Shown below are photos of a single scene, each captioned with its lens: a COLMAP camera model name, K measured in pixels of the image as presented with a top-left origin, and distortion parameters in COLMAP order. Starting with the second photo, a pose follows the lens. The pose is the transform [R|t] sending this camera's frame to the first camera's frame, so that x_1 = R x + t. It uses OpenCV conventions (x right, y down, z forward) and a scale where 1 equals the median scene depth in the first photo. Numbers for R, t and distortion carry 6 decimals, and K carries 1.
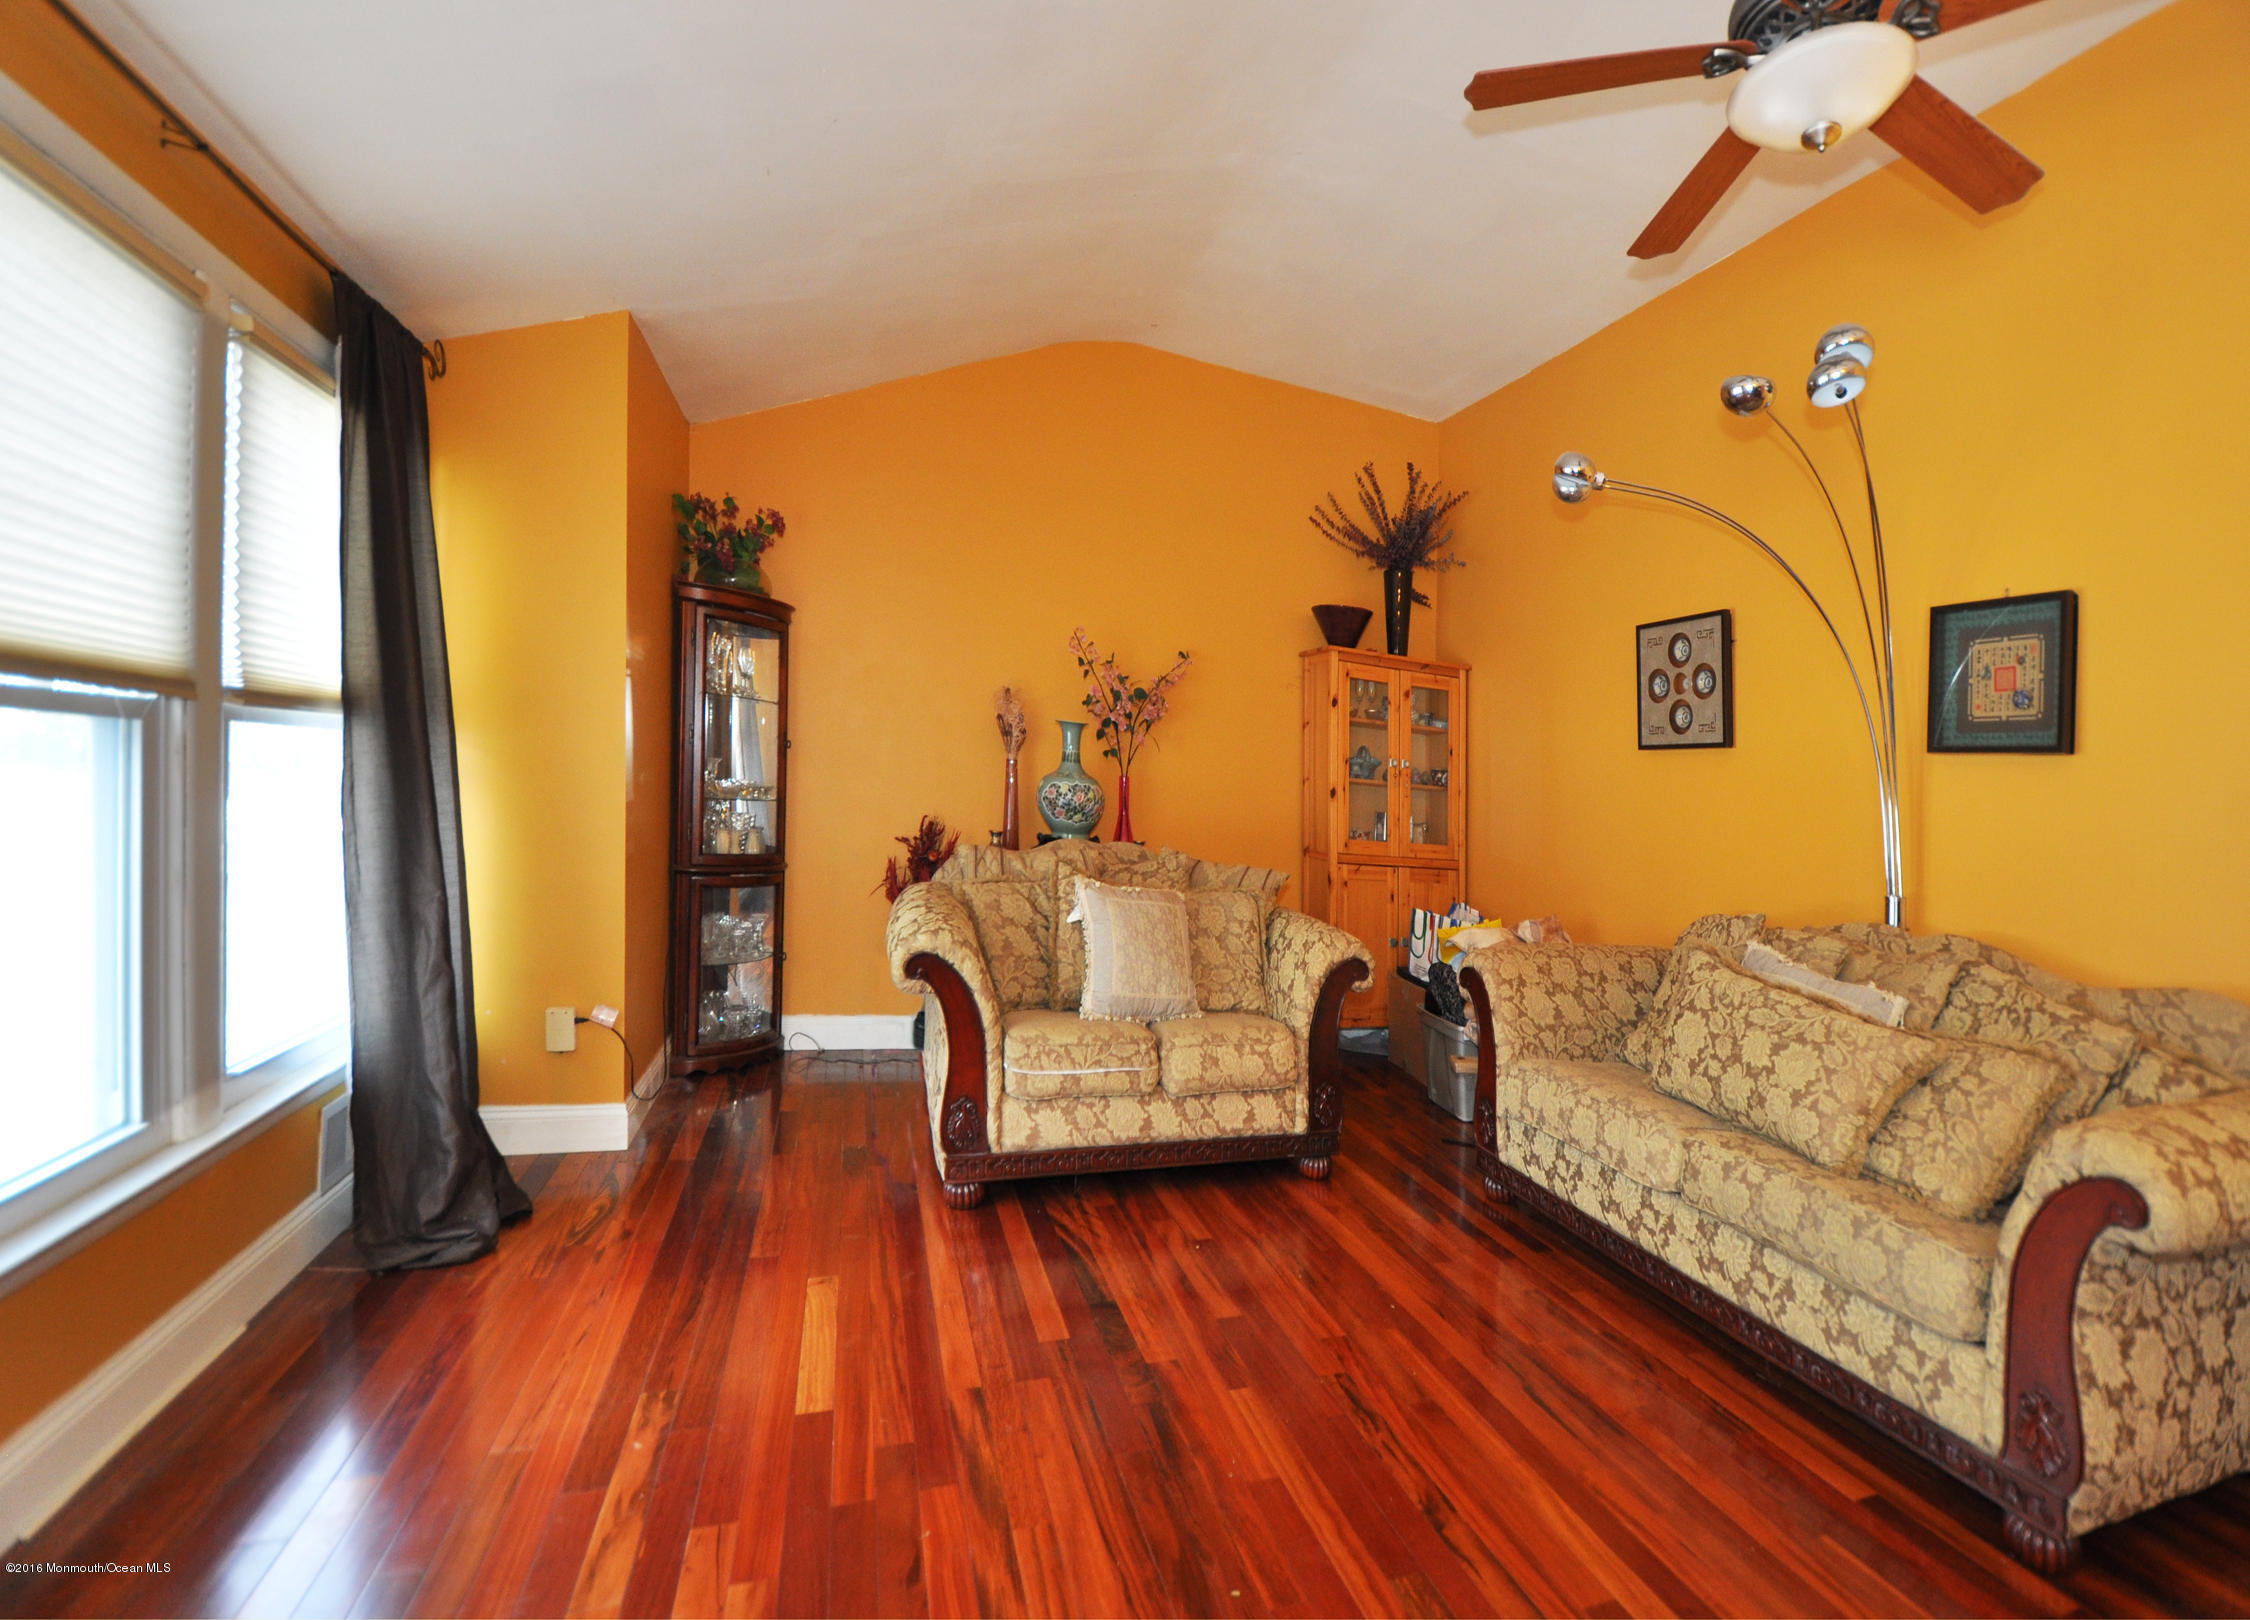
lens RADIAL K [[1036.6, 0, 1125.0], [0, 1036.6, 810.0], [0, 0, 1]] dist [0.000576, -0.014318]
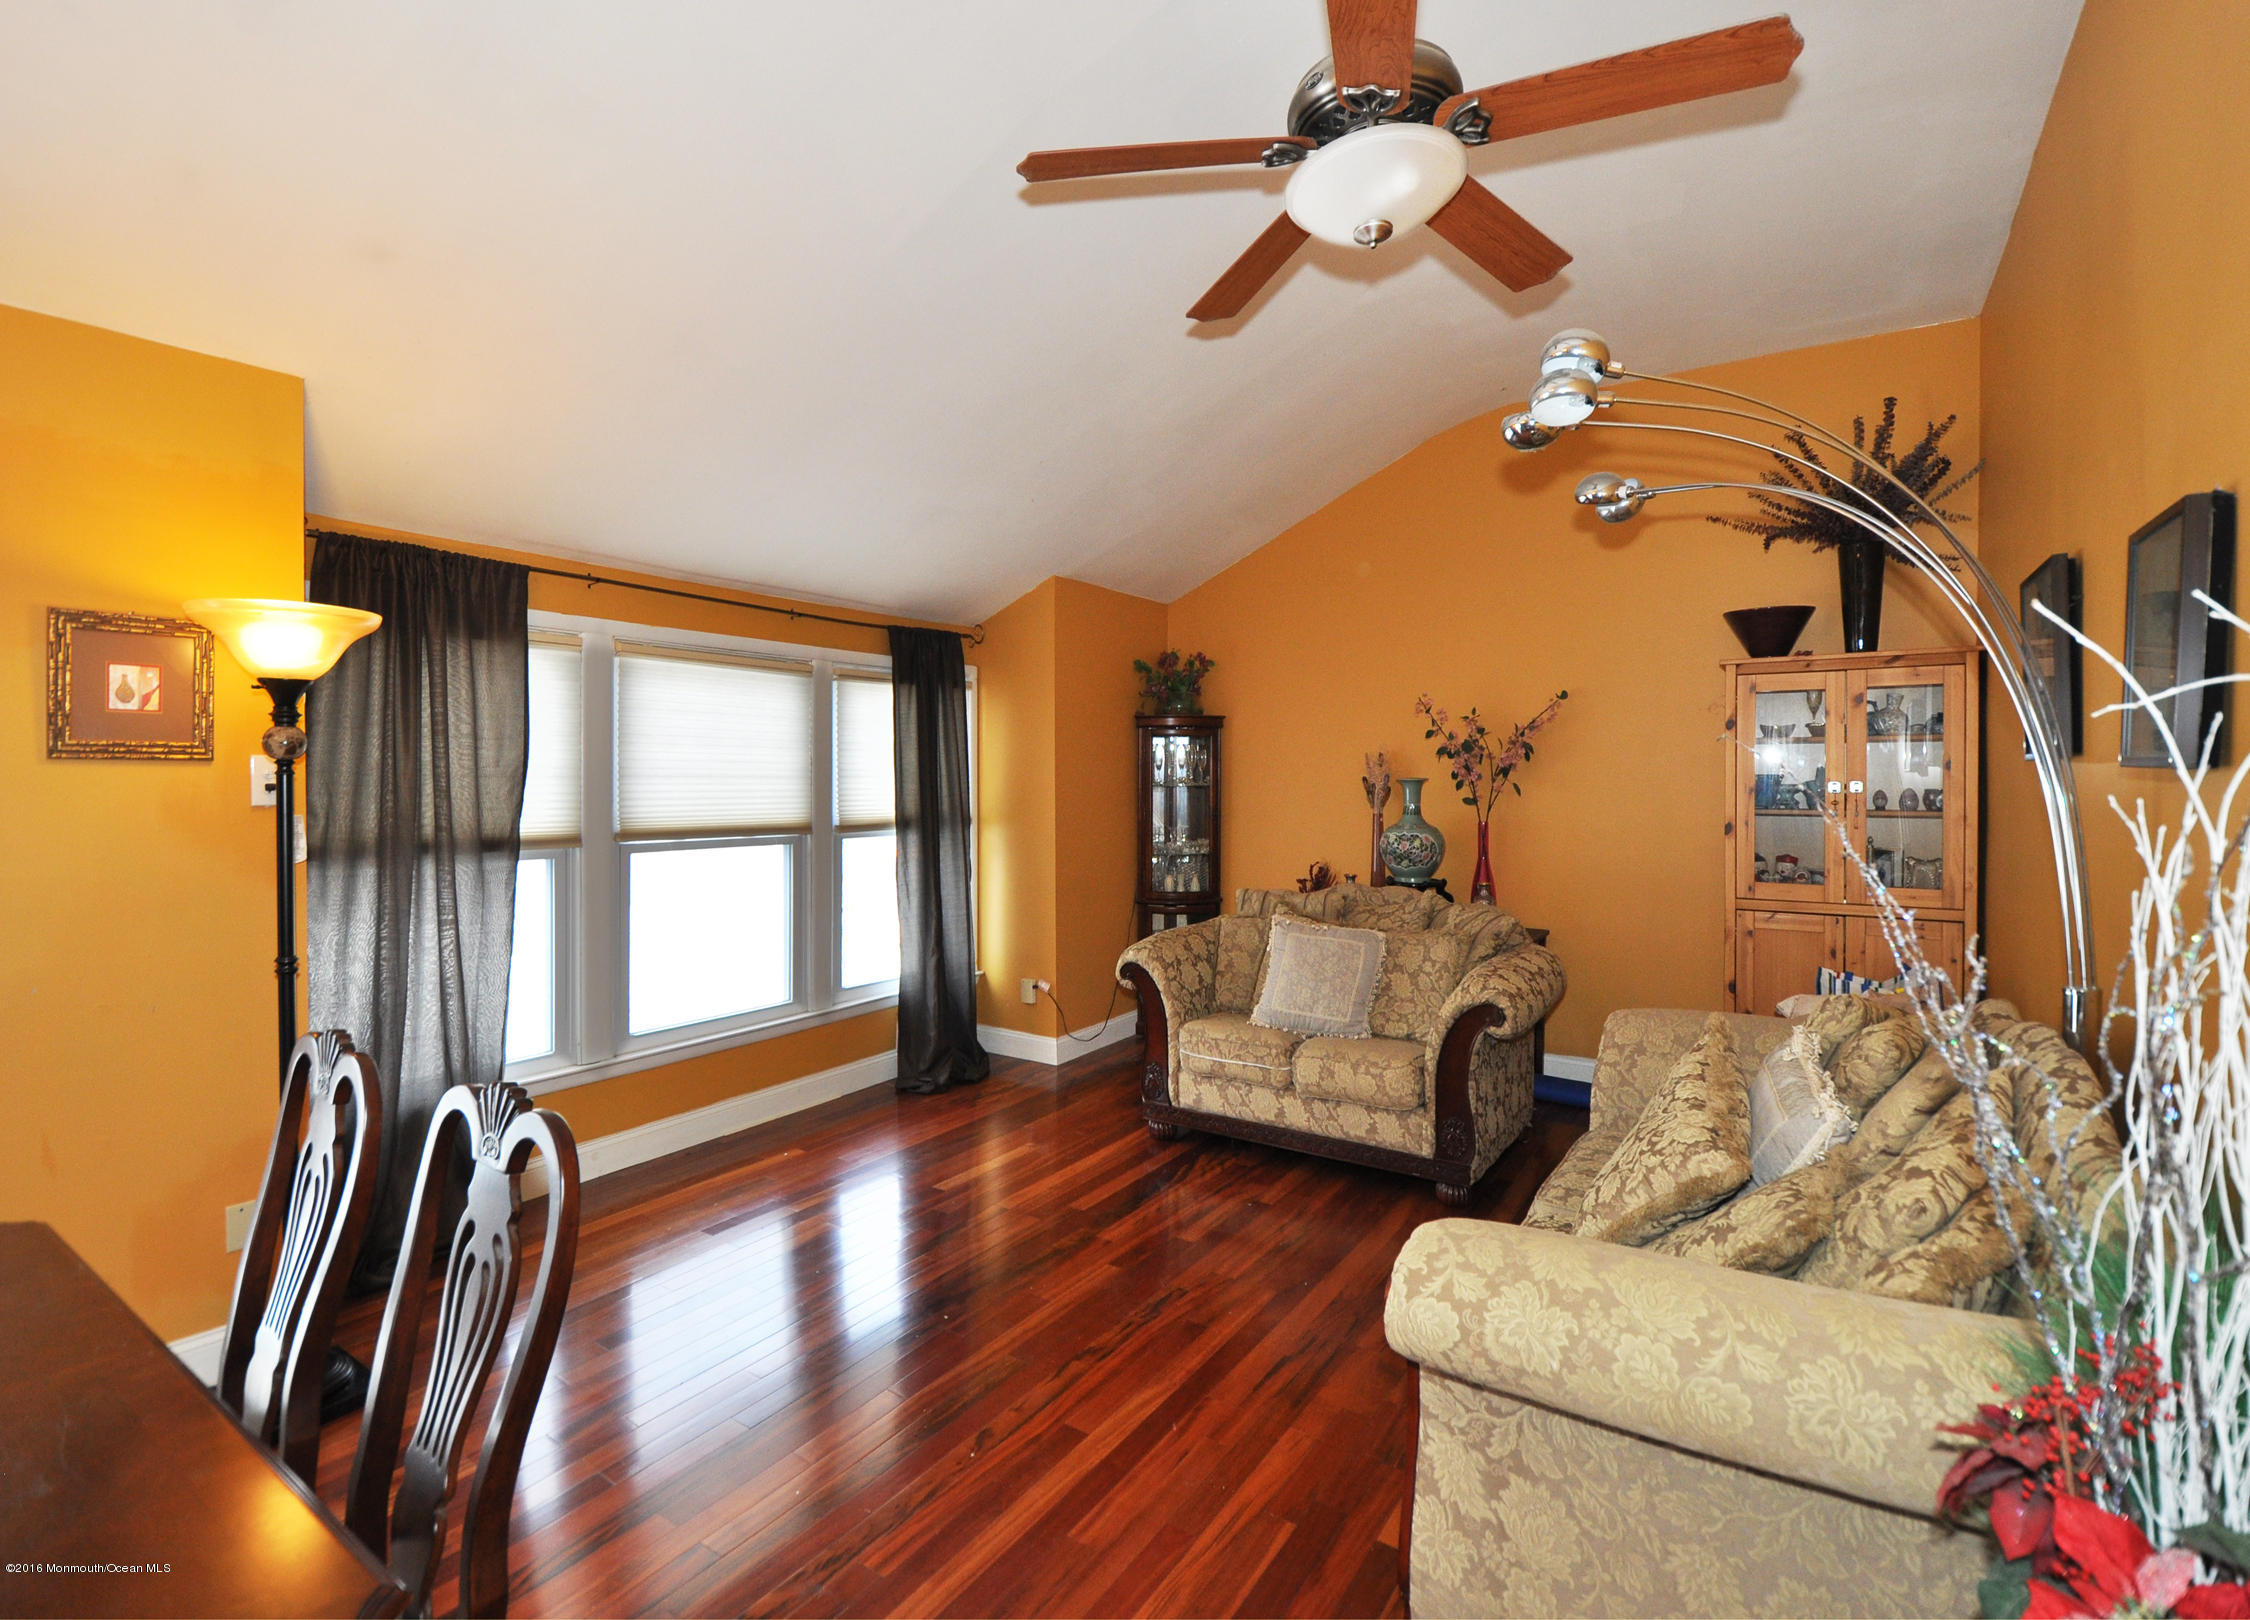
lens RADIAL K [[1032.7, 0, 1125.0], [0, 1032.7, 810.0], [0, 0, 1]] dist [0.029703, -0.041754]
pose [[0.559604, -0.047760, -0.827383, 0.986020], [0.035706, 0.998801, -0.033505, -0.032959], [0.827991, -0.010793, 0.560638, 0.131222]]
